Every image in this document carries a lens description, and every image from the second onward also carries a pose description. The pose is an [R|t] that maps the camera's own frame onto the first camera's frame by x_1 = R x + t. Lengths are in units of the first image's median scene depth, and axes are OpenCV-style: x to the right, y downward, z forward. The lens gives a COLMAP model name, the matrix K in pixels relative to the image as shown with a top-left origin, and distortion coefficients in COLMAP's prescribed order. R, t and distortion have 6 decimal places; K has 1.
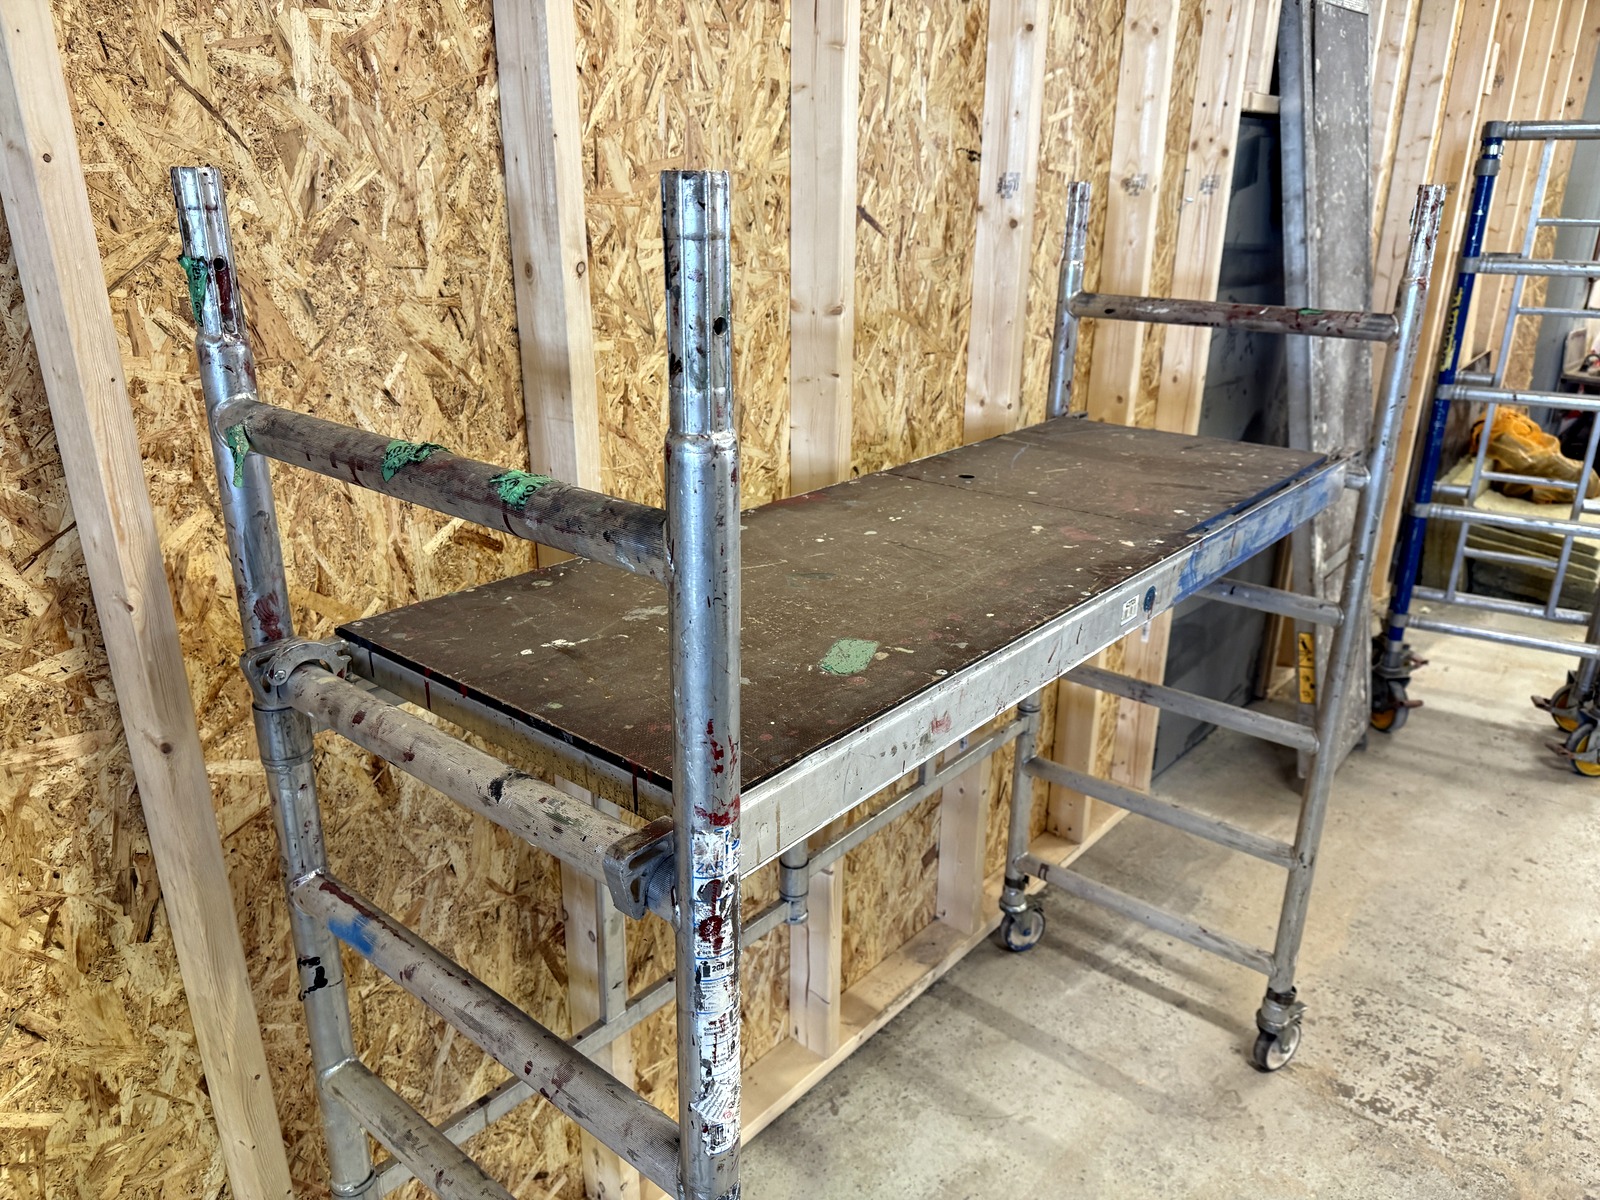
lens RADIAL K [[1135.0, 0, 800.1], [0, 1135.0, 613.4], [0, 0, 1]] dist [-0.005601, -0.005292]
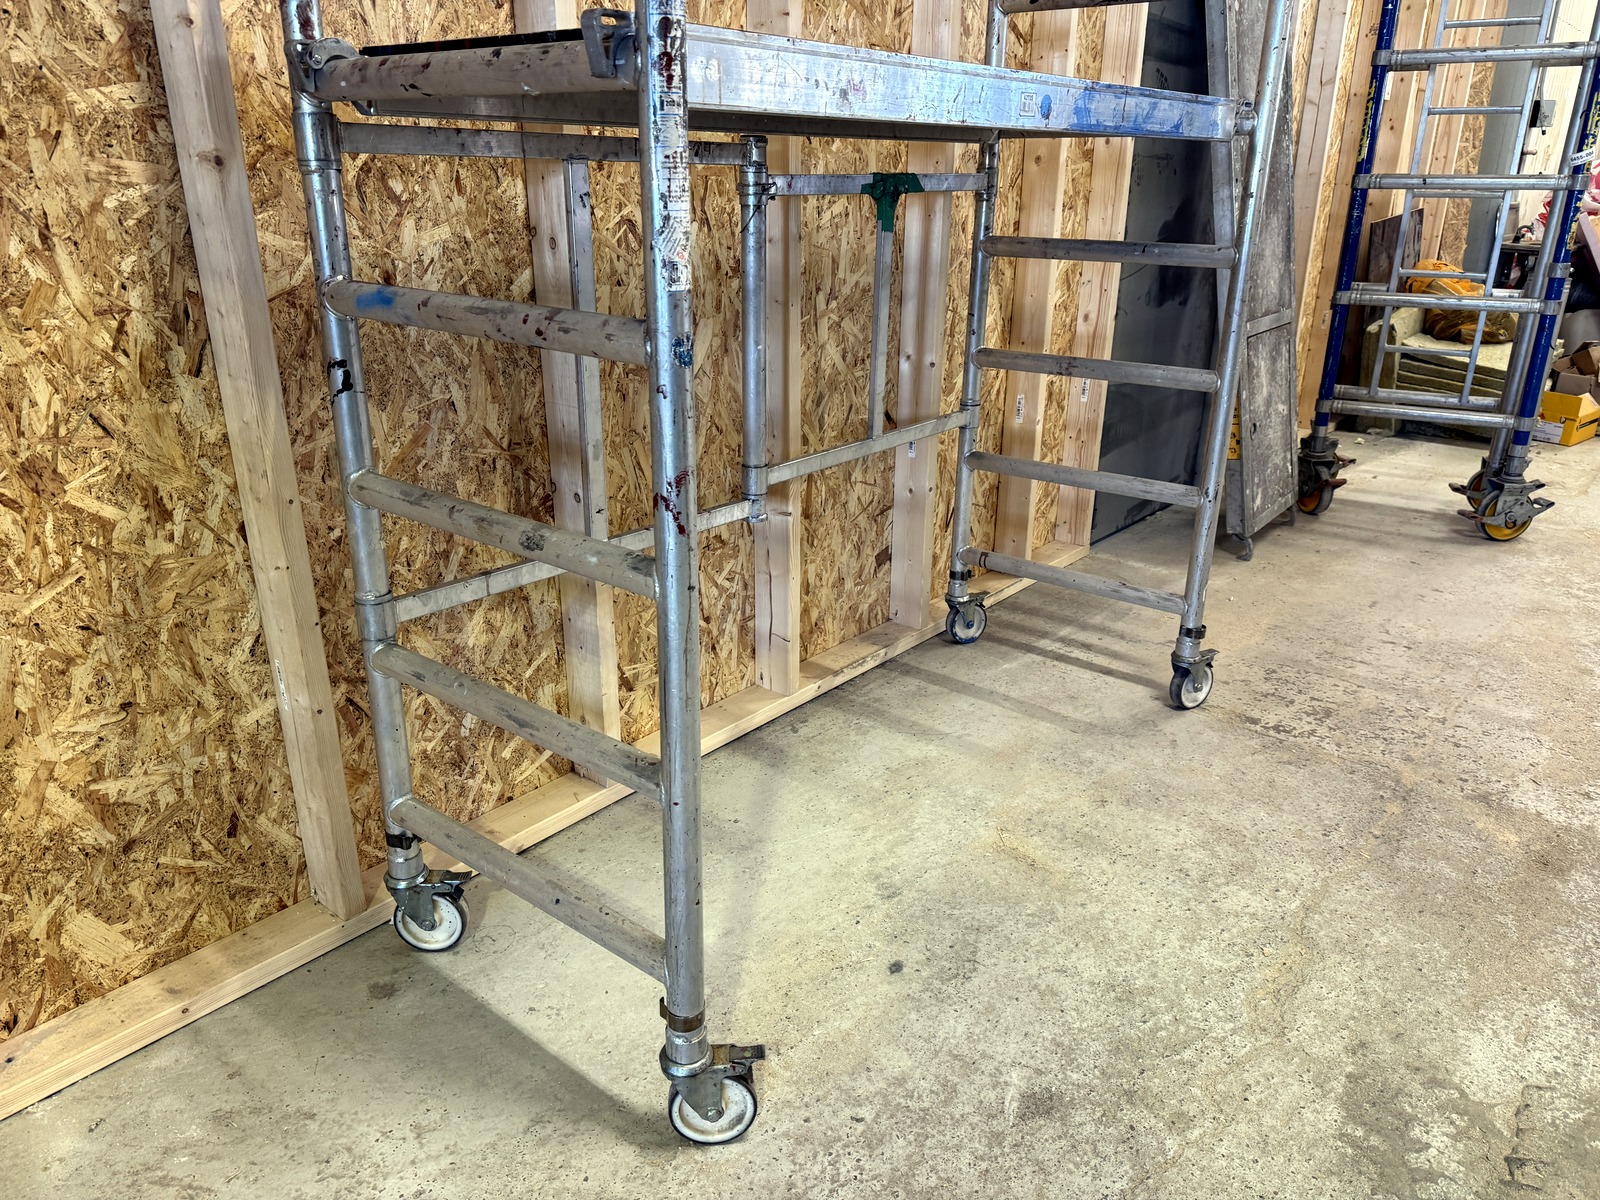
lens RADIAL K [[1121.1, 0, 797.8], [0, 1121.1, 603.2], [0, 0, 1]] dist [0.027342, -0.043293]
pose [[0.999855, -0.008548, 0.014697, 0.026438], [0.008474, 0.999951, 0.005115, 0.451901], [-0.014740, -0.004990, 0.999879, -0.159719]]
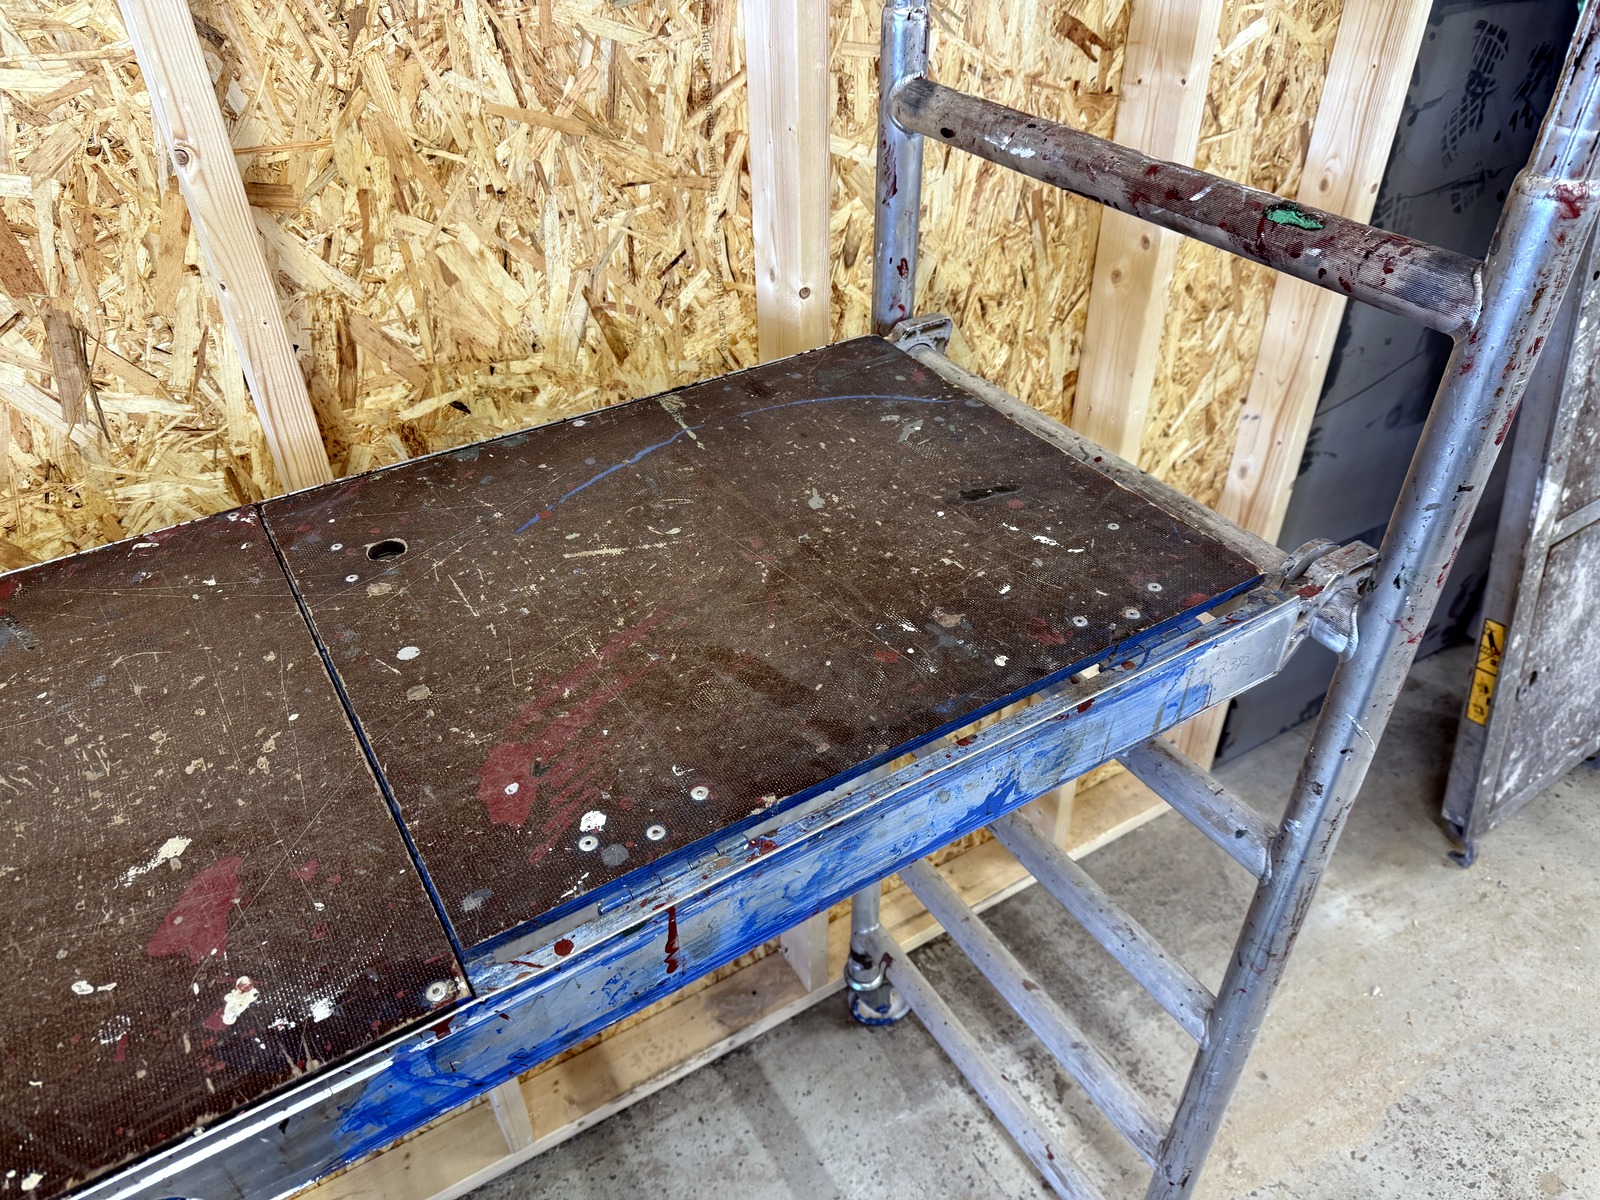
lens RADIAL K [[1139.4, 0, 809.8], [0, 1139.4, 596.7], [0, 0, 1]] dist [0.055016, -0.099885]
pose [[0.953228, 0.168403, -0.250991, 0.519459], [-0.089542, 0.950466, 0.297651, -0.308260], [0.288684, -0.261255, 0.921090, 0.694965]]
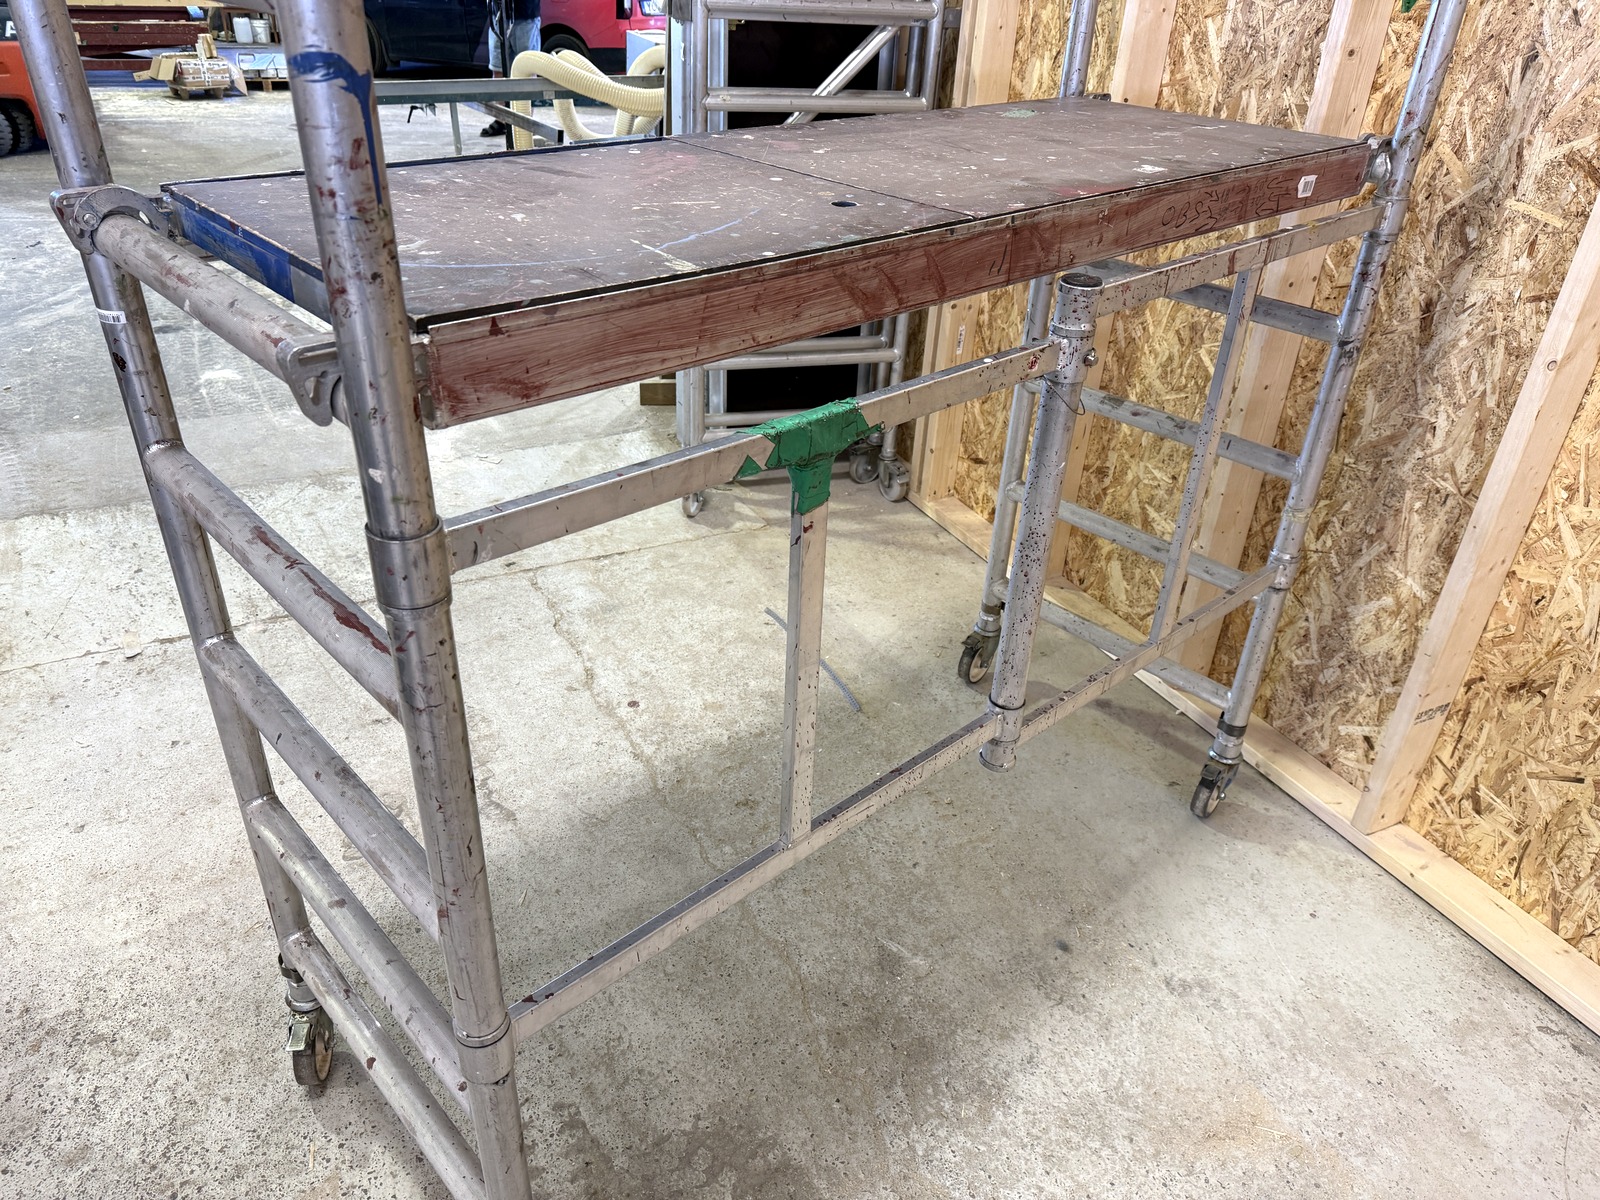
lens RADIAL K [[1138.0, 0, 783.8], [0, 1138.0, 605.8], [0, 0, 1]] dist [0.005840, -0.006042]
pose [[-0.373346, 0.458849, -0.806270, 1.169541], [-0.367593, 0.724801, 0.582700, -0.117870], [0.851756, 0.513928, -0.101932, 0.648000]]
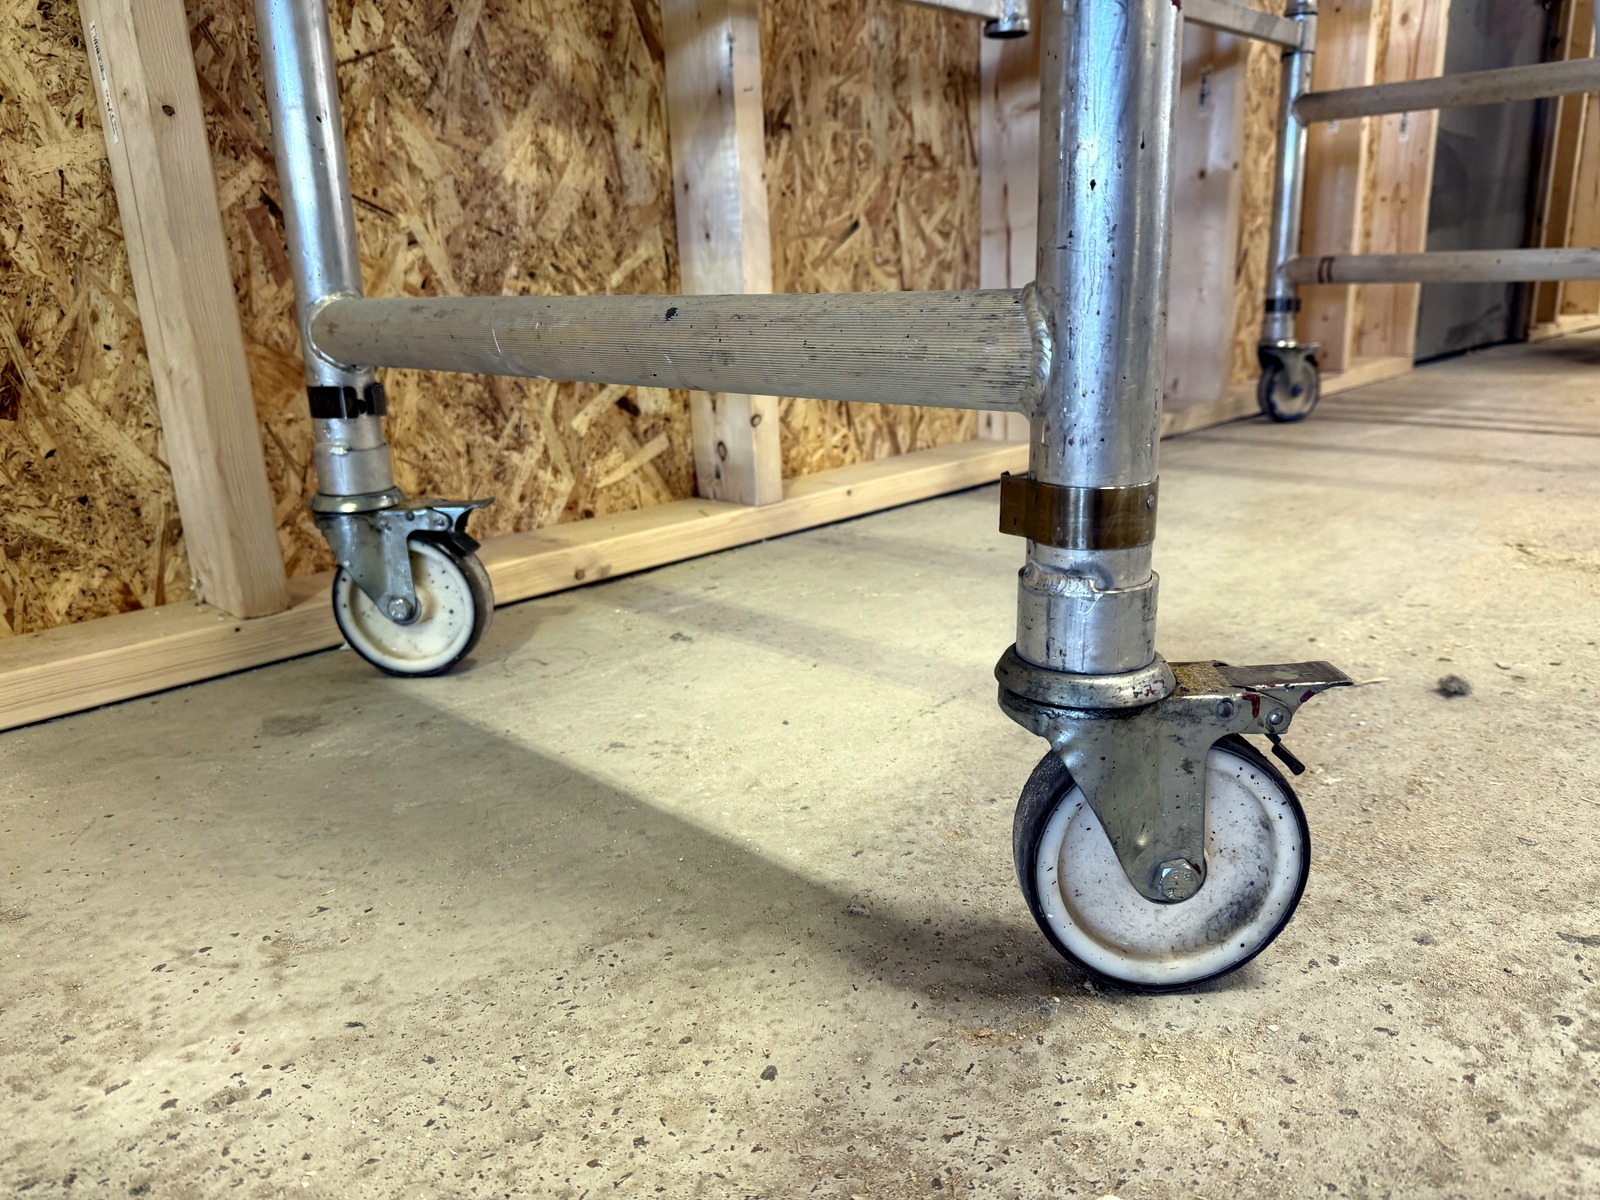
lens RADIAL K [[1135.0, 0, 800.1], [0, 1135.0, 613.4], [0, 0, 1]] dist [-0.005601, -0.005292]
pose [[0.996060, -0.031575, -0.082876, -0.104404], [0.025082, 0.996618, -0.078249, 0.839843], [0.085067, 0.075862, 0.993483, 0.483257]]
